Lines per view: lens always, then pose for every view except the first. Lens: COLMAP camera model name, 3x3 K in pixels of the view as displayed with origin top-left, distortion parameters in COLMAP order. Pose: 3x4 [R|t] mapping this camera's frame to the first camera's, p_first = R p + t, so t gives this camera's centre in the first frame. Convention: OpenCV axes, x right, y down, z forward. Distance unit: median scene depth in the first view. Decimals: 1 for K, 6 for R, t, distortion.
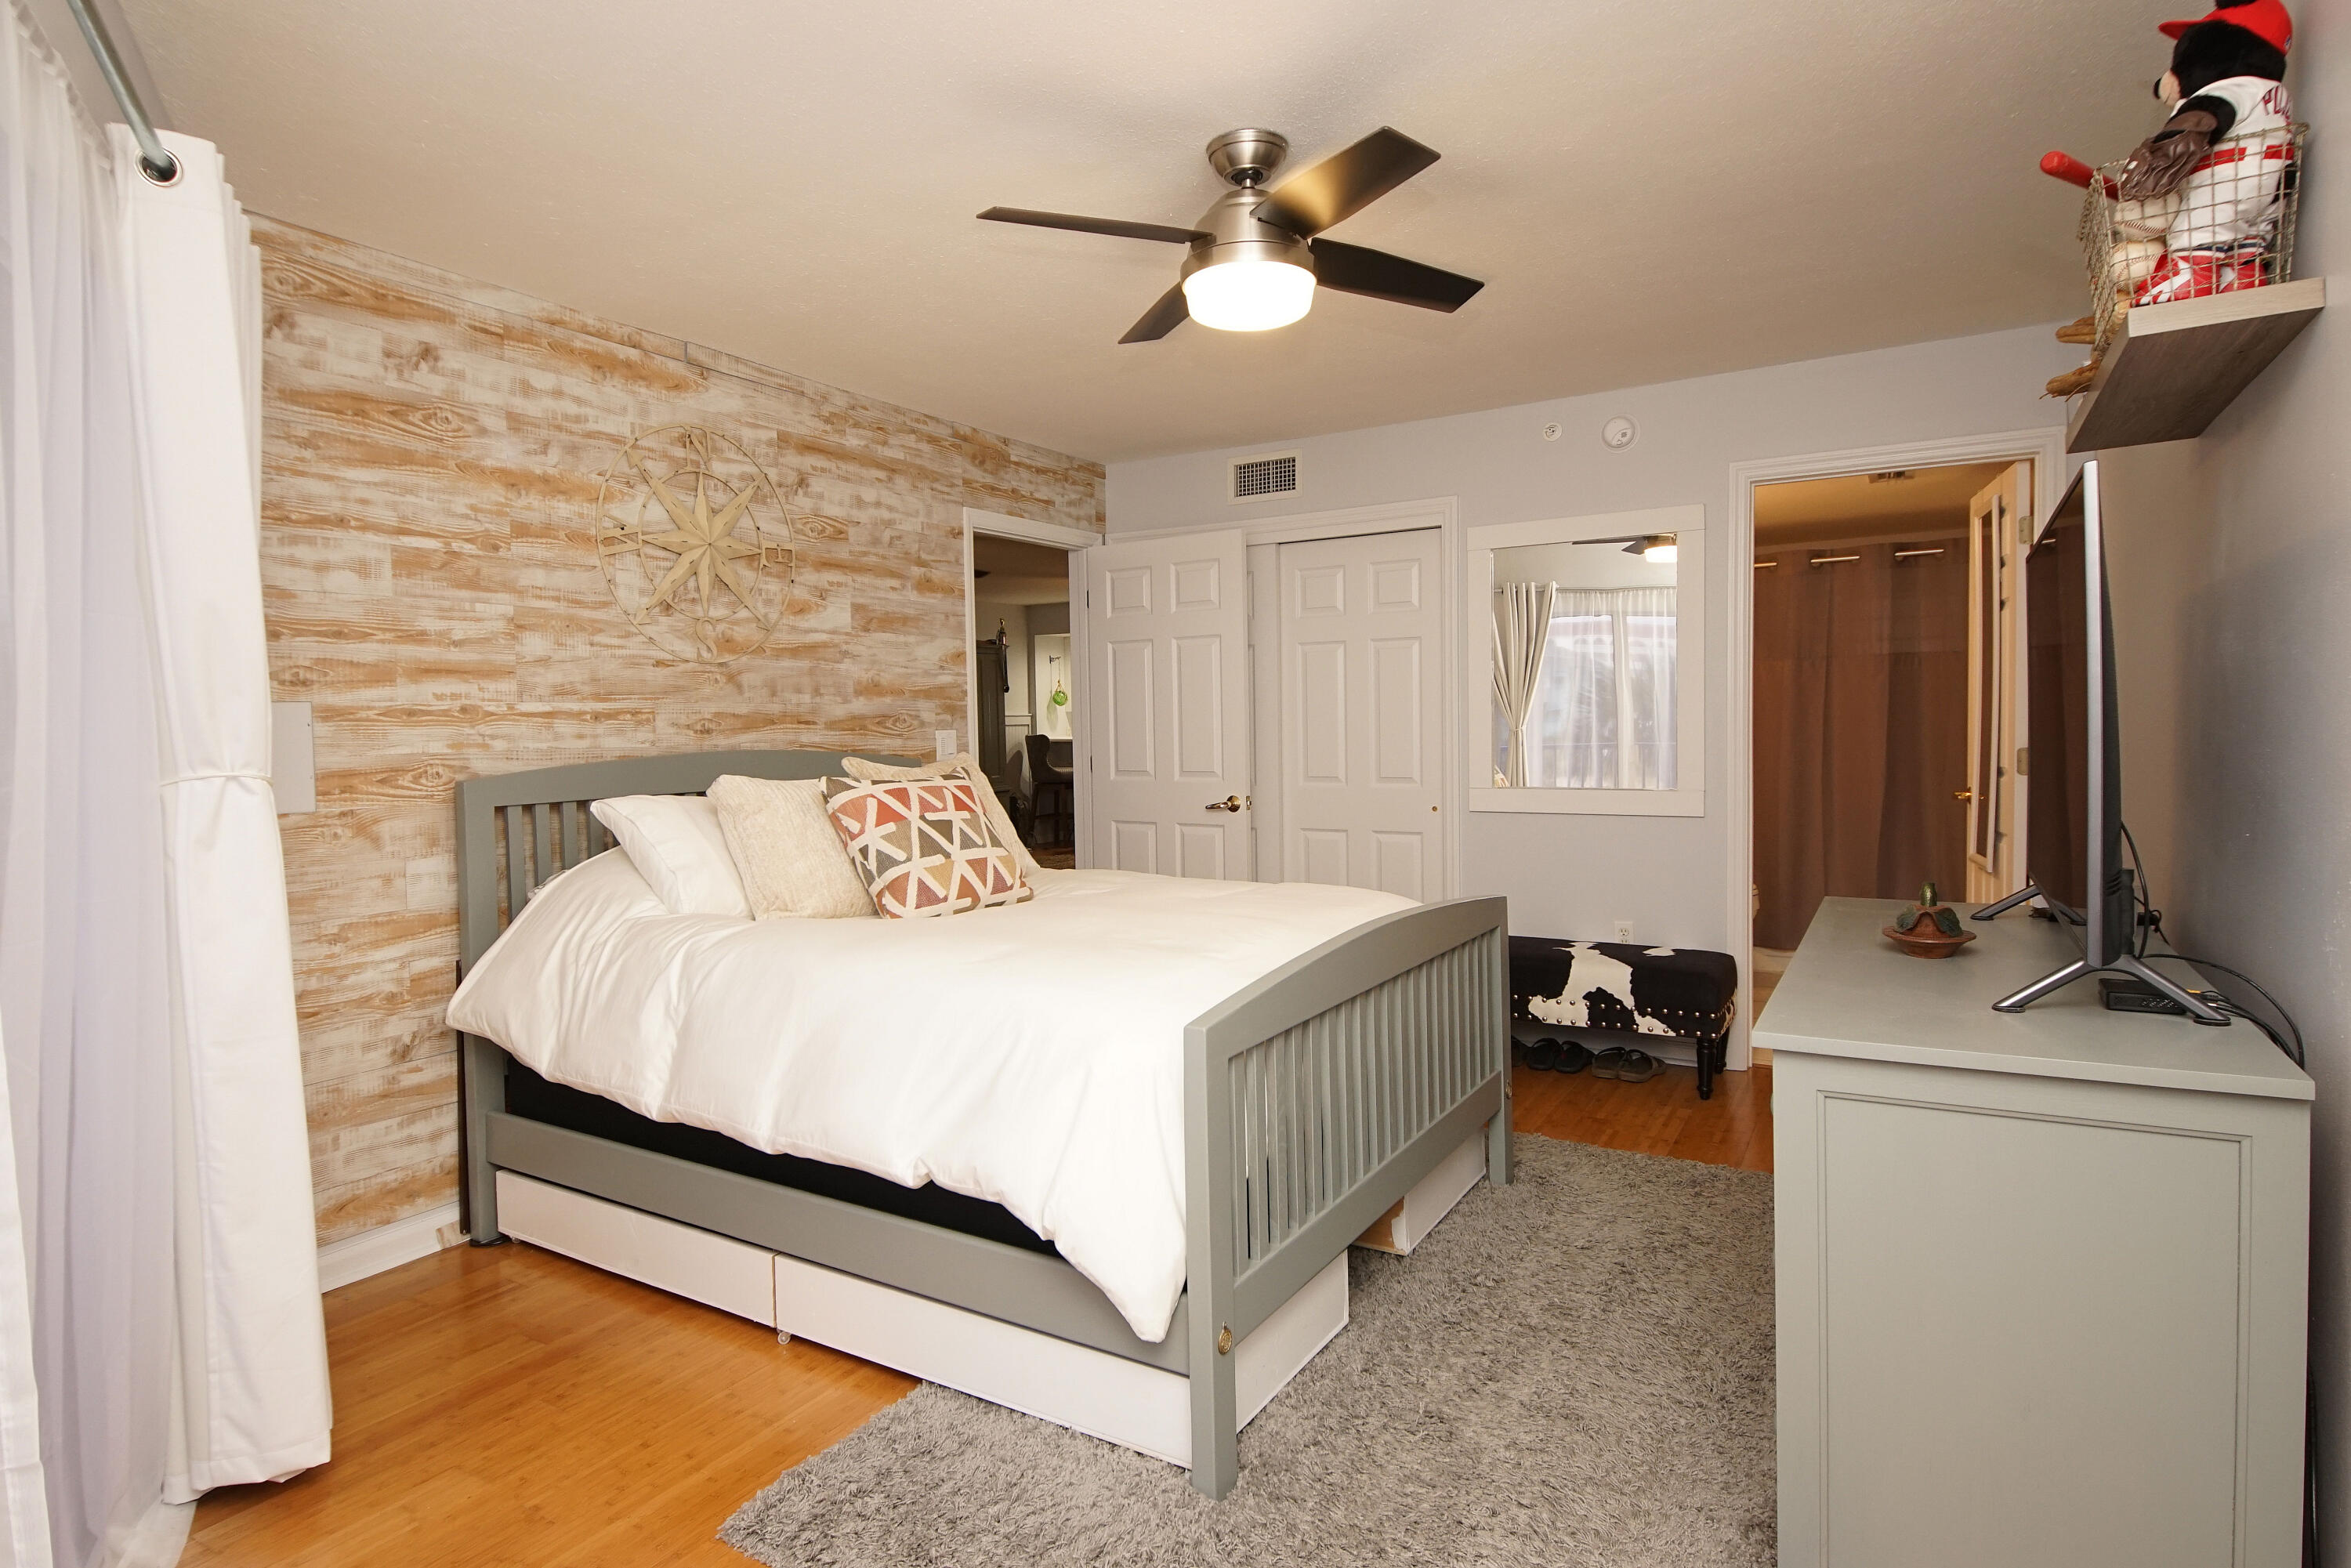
lens RADIAL K [[1256.7, 0, 1169.9], [0, 1256.7, 781.0], [0, 0, 1]] dist [0.028518, -0.030999]
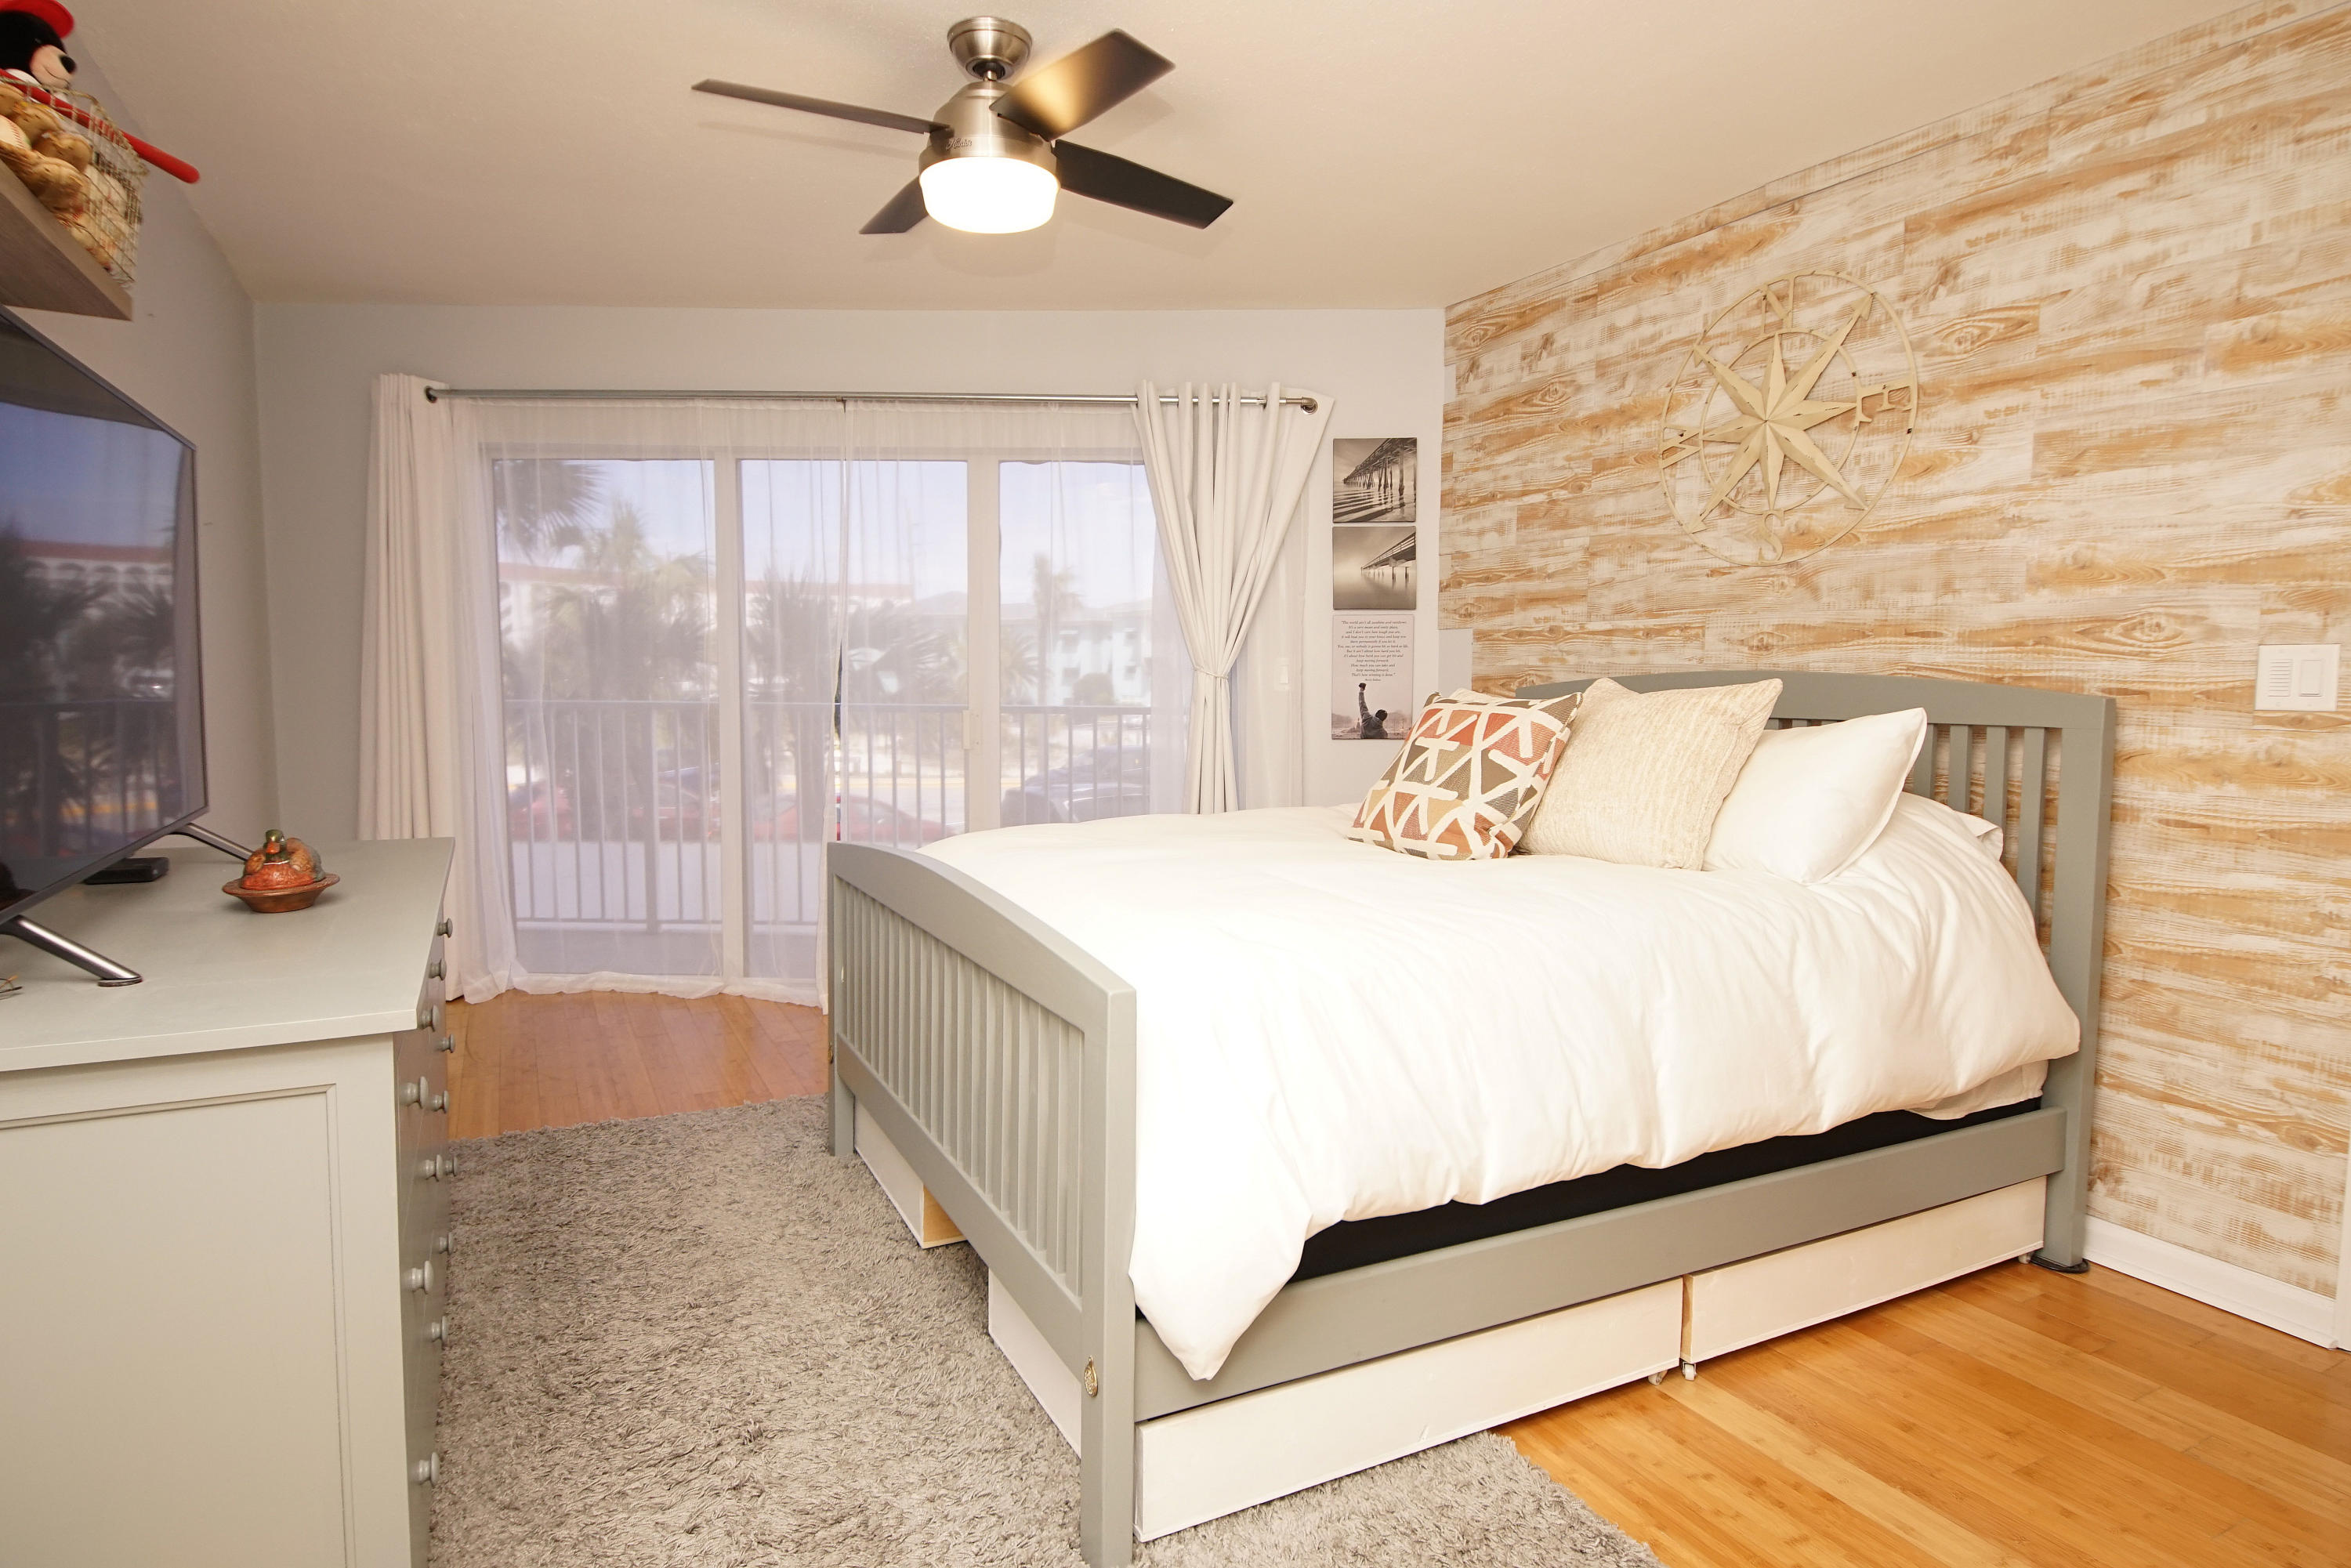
lens RADIAL K [[1256.7, 0, 1170.7], [0, 1256.7, 783.8], [0, 0, 1]] dist [0.028518, -0.030999]
pose [[-0.522308, 0.087332, -0.848273, 0.588637], [-0.037296, 0.991451, 0.125037, -0.041428], [0.851941, 0.096945, -0.514586, 1.153282]]
